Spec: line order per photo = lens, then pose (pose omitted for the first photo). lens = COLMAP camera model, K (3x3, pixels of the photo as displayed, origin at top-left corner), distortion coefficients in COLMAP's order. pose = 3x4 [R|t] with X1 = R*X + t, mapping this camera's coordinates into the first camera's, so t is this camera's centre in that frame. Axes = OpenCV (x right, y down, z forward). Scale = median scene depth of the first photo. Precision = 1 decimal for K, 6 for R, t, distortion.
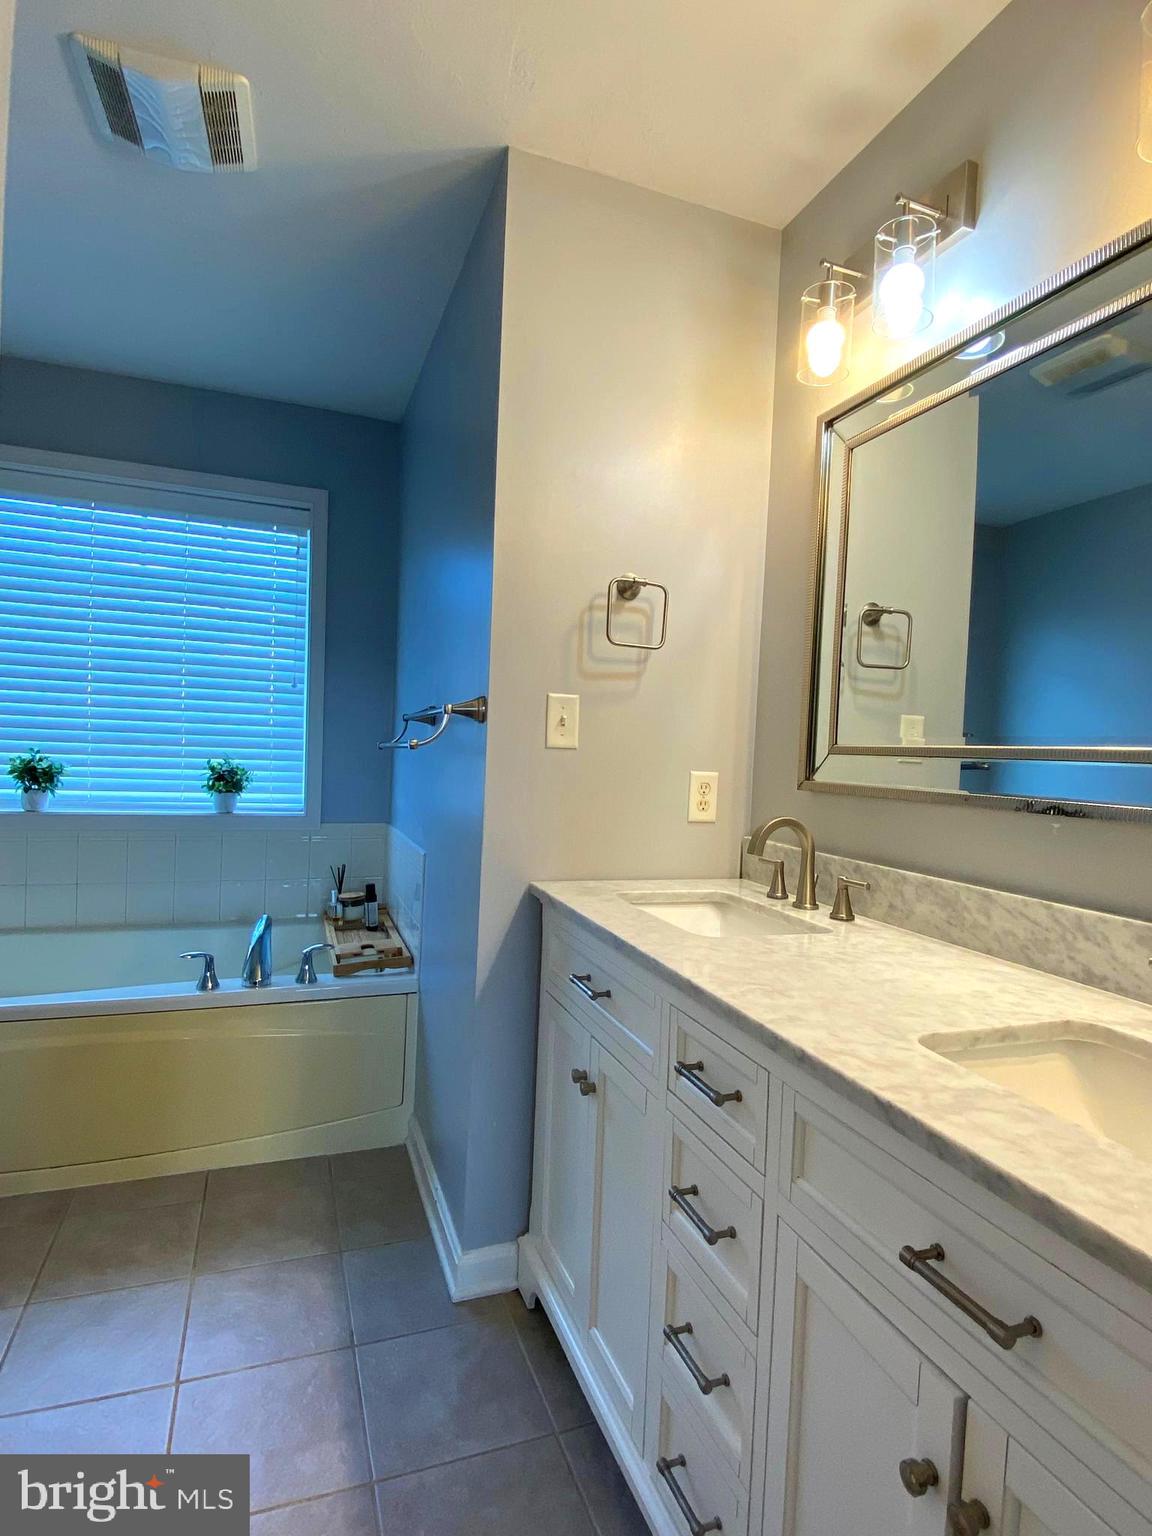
lens RADIAL K [[838.3, 0, 576.0], [0, 838.3, 768.0], [0, 0, 1]] dist [0.144626, -0.081871]
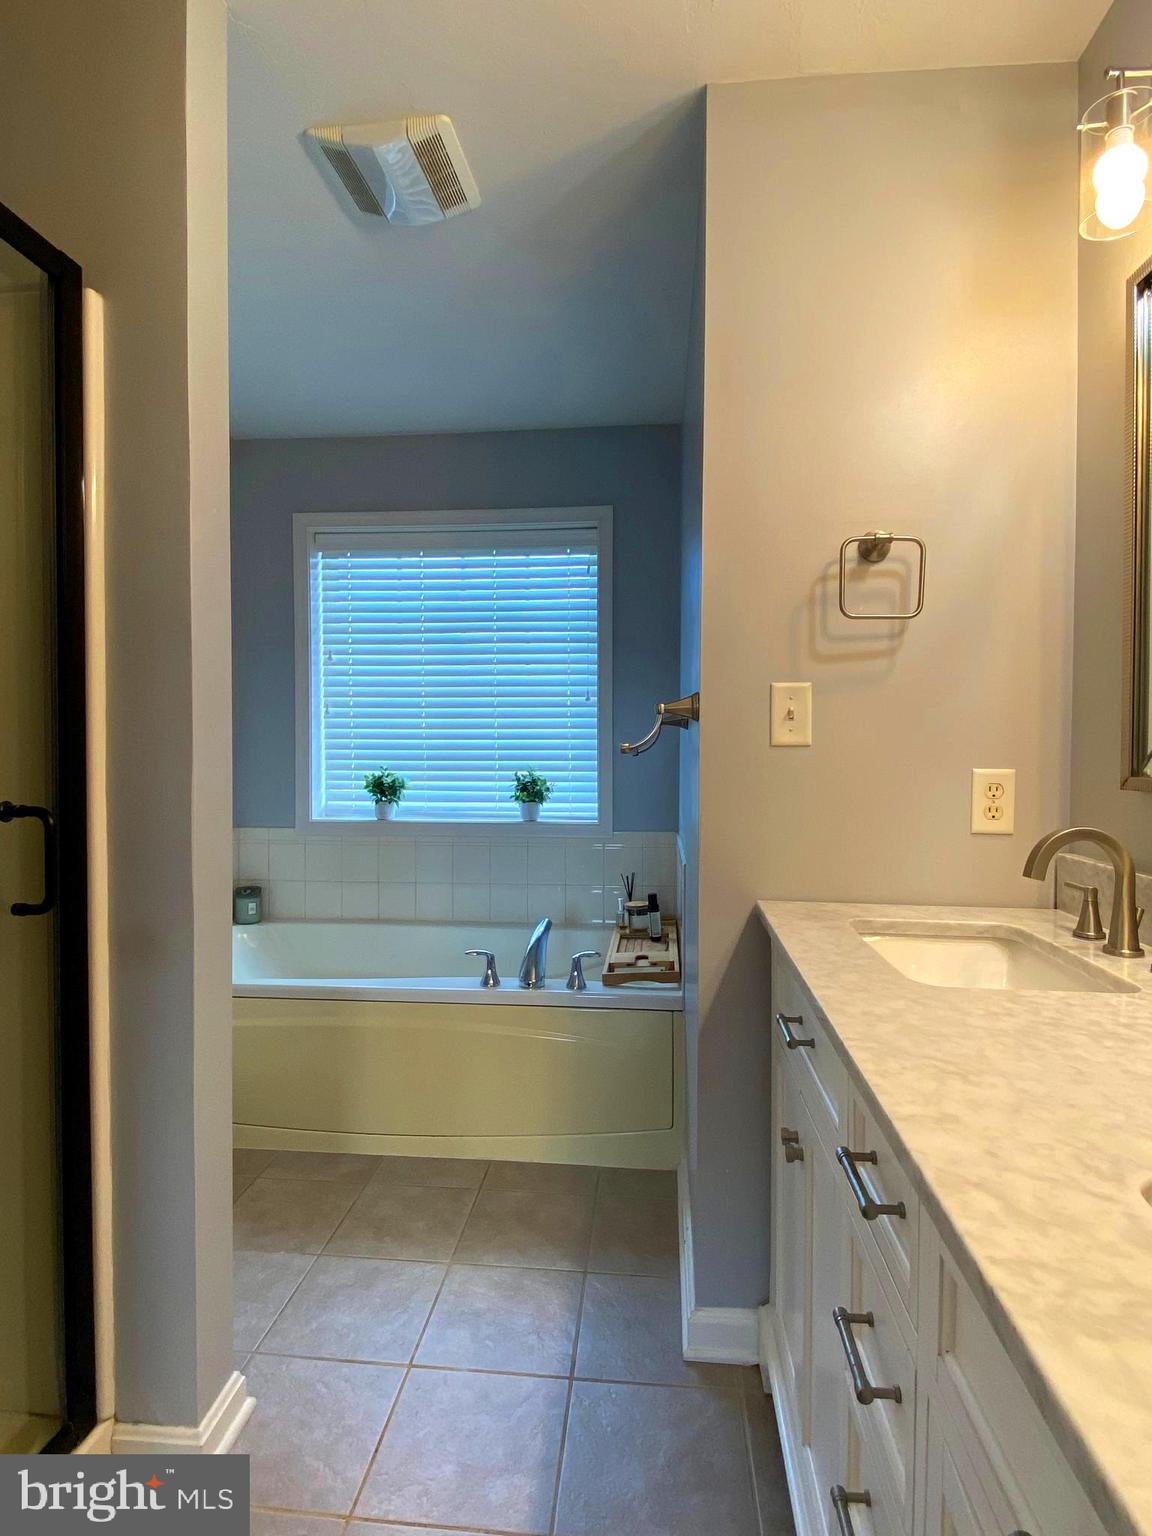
lens RADIAL K [[830.1, 0, 576.0], [0, 830.1, 768.0], [0, 0, 1]] dist [0.152212, -0.131321]
pose [[0.901693, -0.029879, -0.431343, 0.140338], [0.024658, 0.999539, -0.017693, 0.008006], [0.431673, 0.005318, 0.902014, 0.118584]]
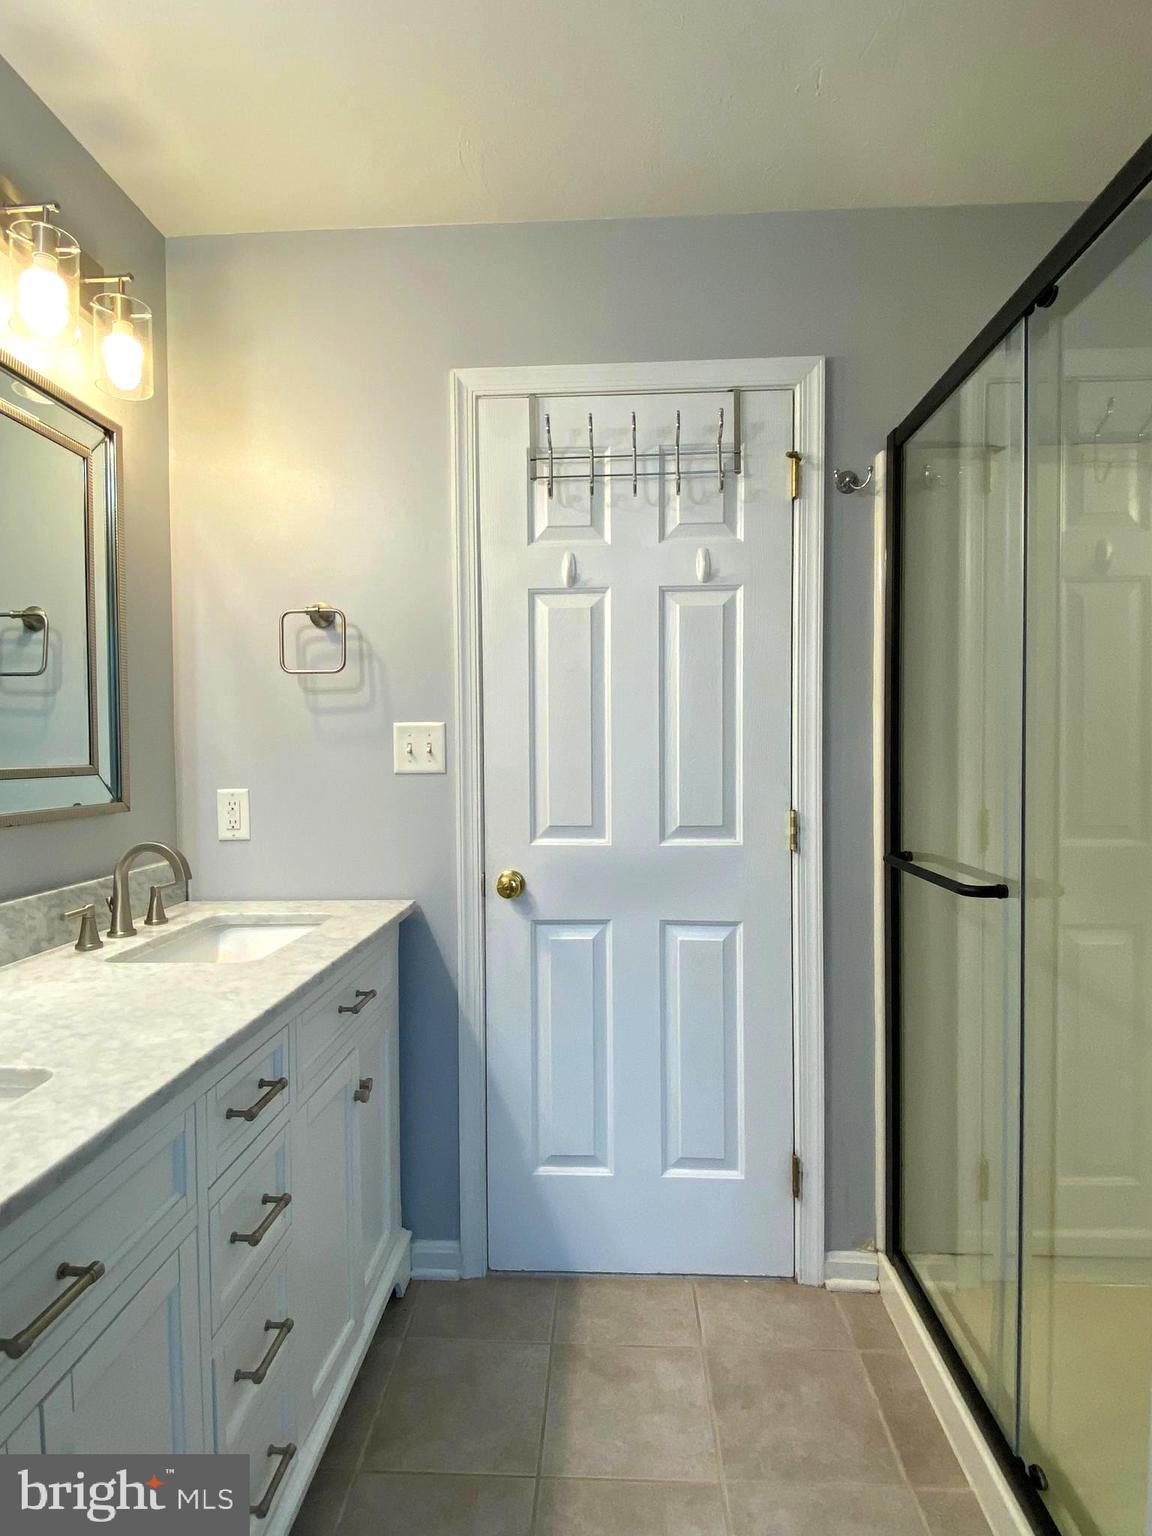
lens RADIAL K [[838.3, 0, 576.0], [0, 838.3, 768.0], [0, 0, 1]] dist [0.144626, -0.081871]
pose [[-0.920642, -0.045679, 0.387725, -0.342423], [-0.023050, 0.997759, 0.062819, -0.068810], [-0.389726, 0.048897, -0.919632, 1.005146]]
